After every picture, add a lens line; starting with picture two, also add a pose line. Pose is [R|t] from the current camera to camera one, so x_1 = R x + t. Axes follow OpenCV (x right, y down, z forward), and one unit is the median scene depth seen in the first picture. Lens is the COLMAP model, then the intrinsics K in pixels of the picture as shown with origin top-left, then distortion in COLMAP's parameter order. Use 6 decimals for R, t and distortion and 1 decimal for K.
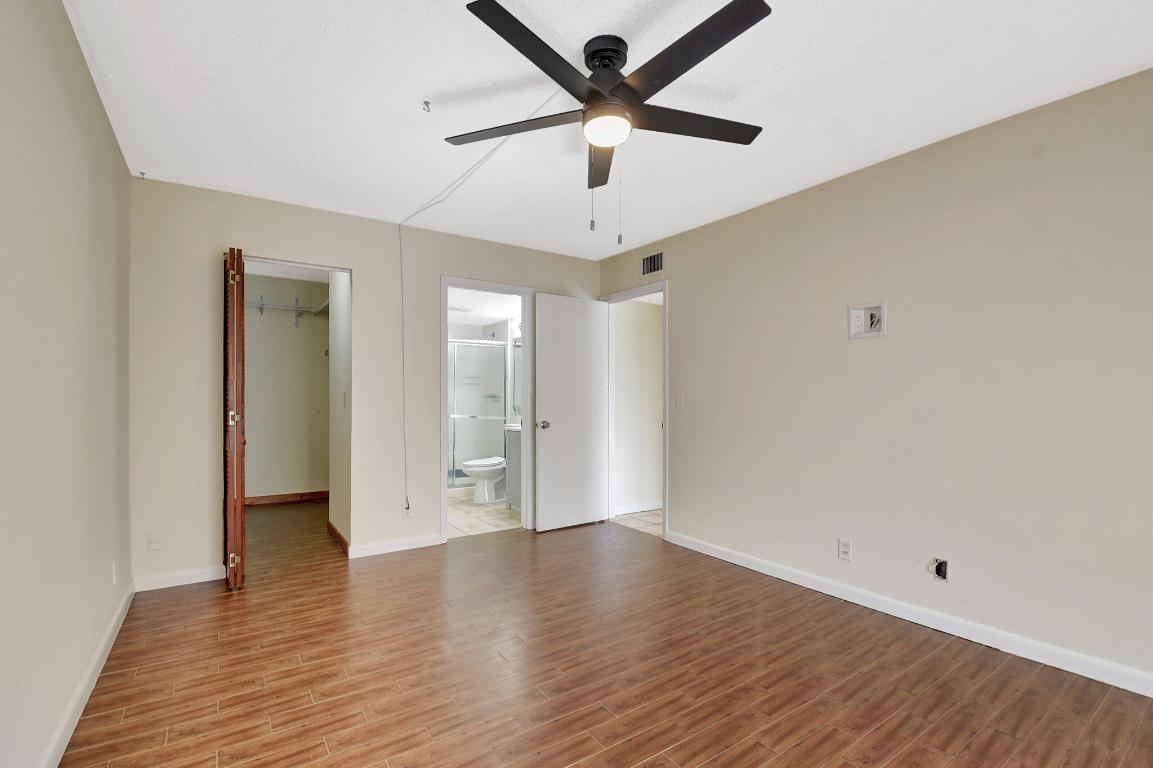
lens RADIAL K [[518.4, 0, 561.2], [0, 518.4, 383.7], [0, 0, 1]] dist [0.013984, -0.023332]
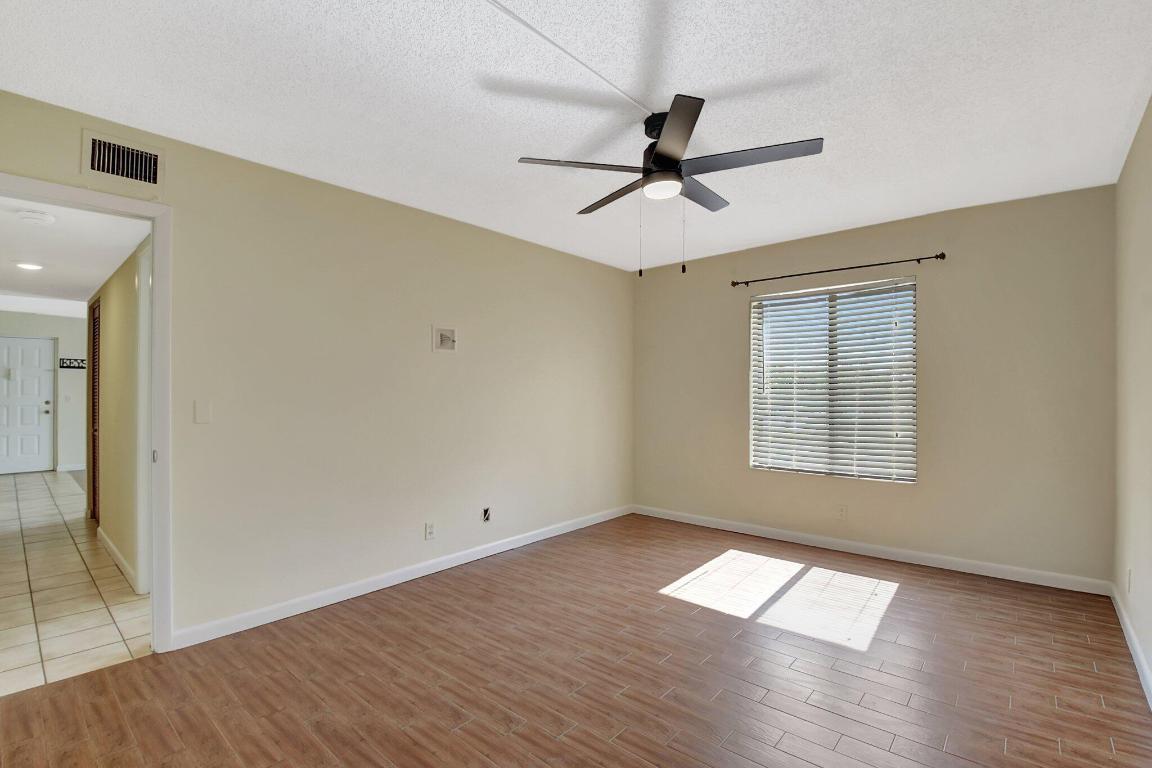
lens RADIAL K [[519.9, 0, 569.8], [0, 519.9, 392.1], [0, 0, 1]] dist [0.046748, -0.046674]
pose [[-0.258806, 0.000959, 0.965929, -0.638885], [-0.018861, 0.999804, -0.006046, 0.004751], [-0.965745, -0.019784, -0.258737, 0.944076]]
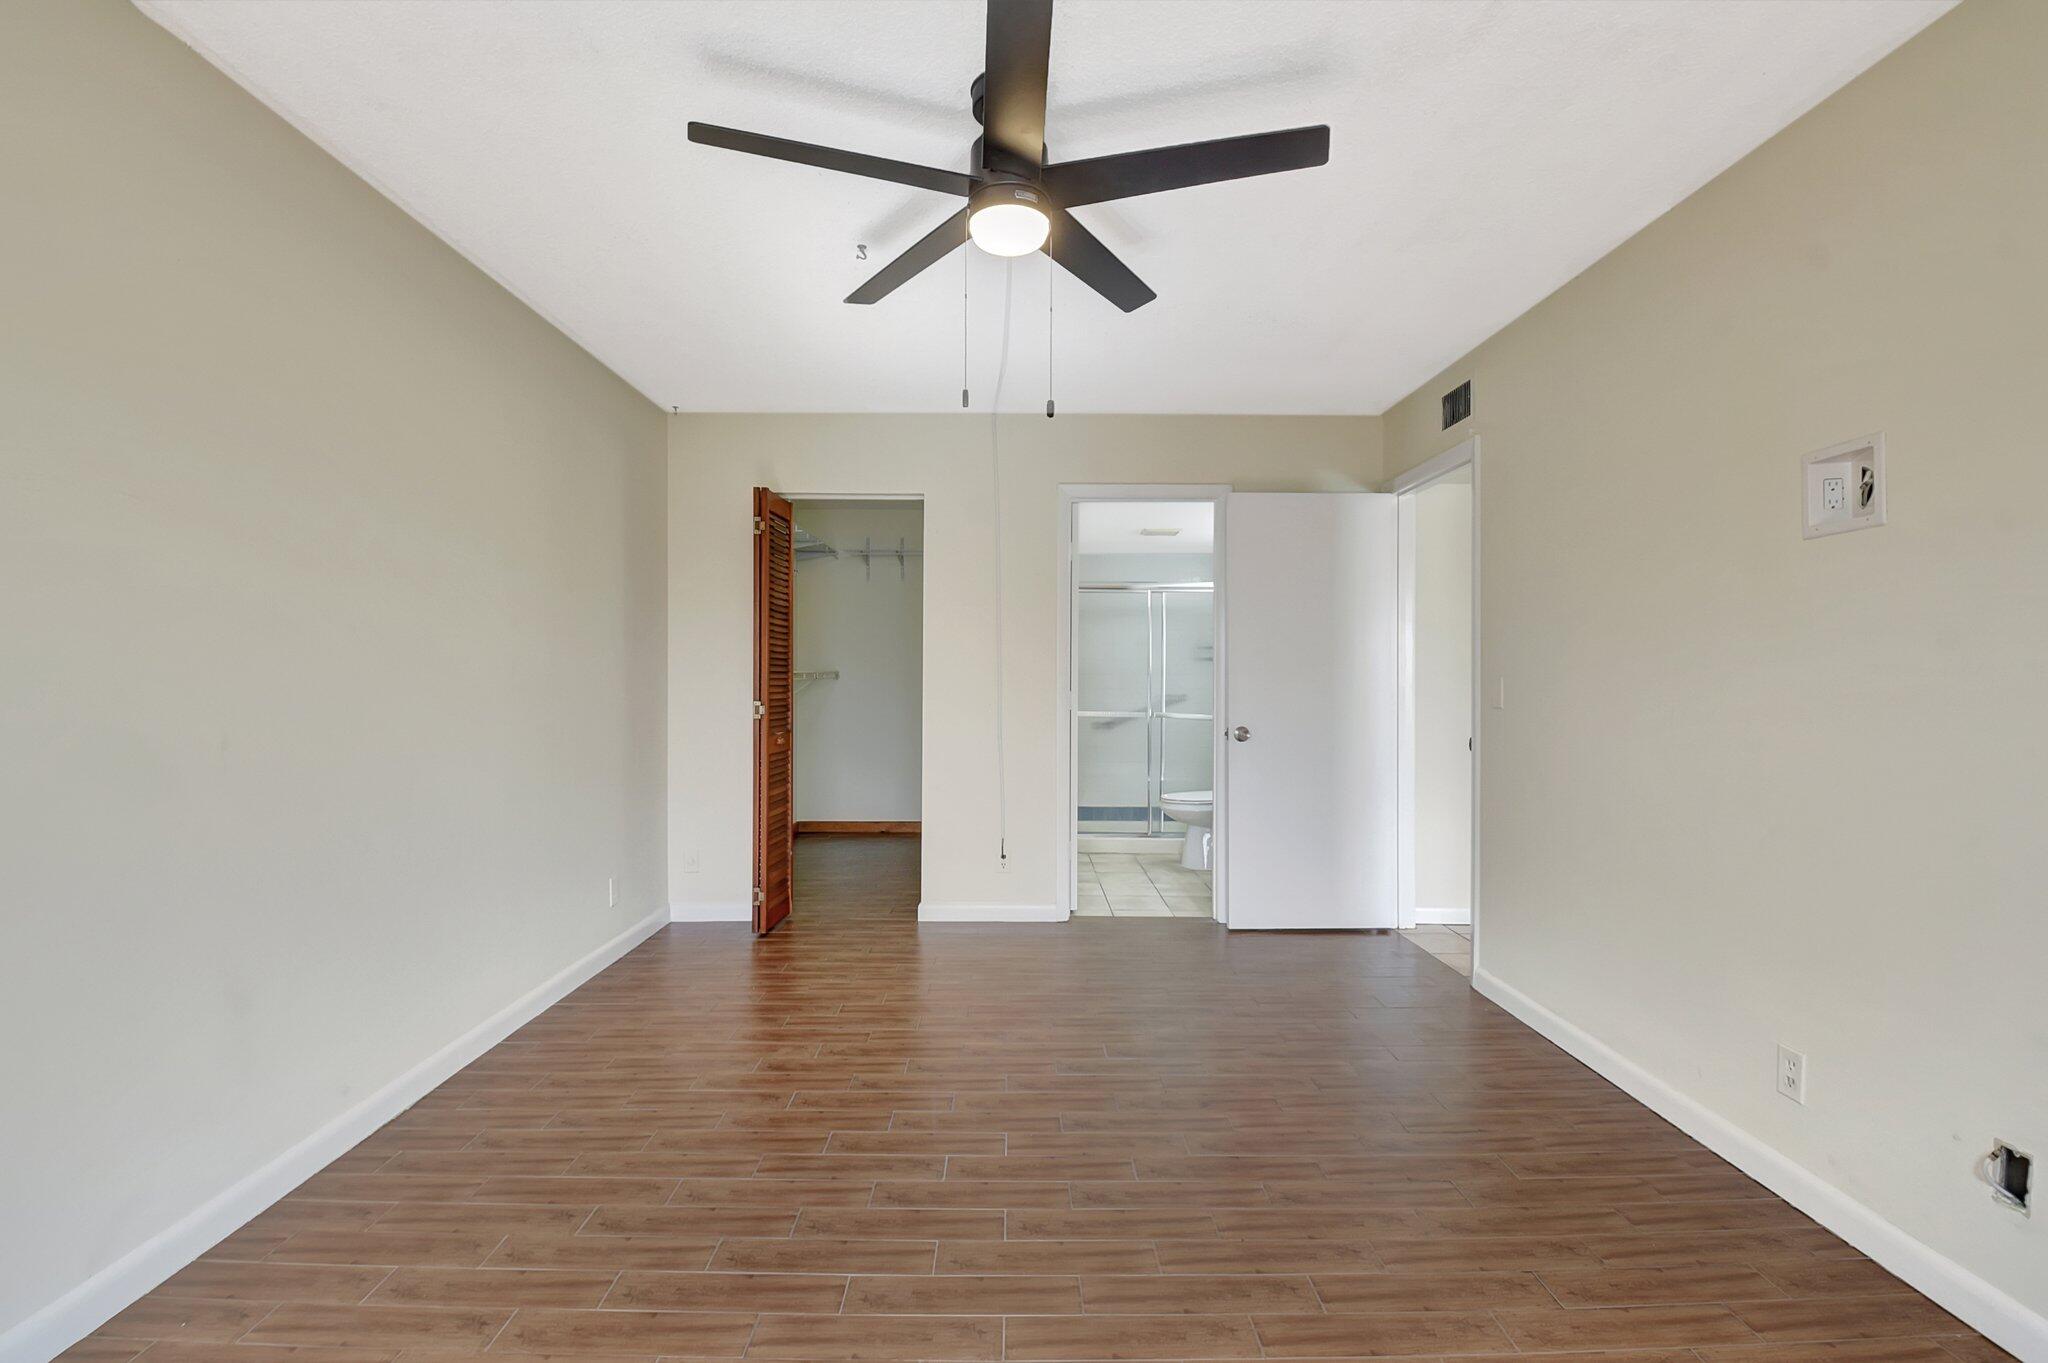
lens RADIAL K [[915.0, 0, 1021.0], [0, 915.0, 641.8], [0, 0, 1]] dist [0.022709, -0.020886]
pose [[0.833371, -0.019935, -0.552354, 0.415651], [0.010269, 0.999735, -0.020587, 0.000454], [0.552618, 0.011485, 0.833356, 0.090707]]
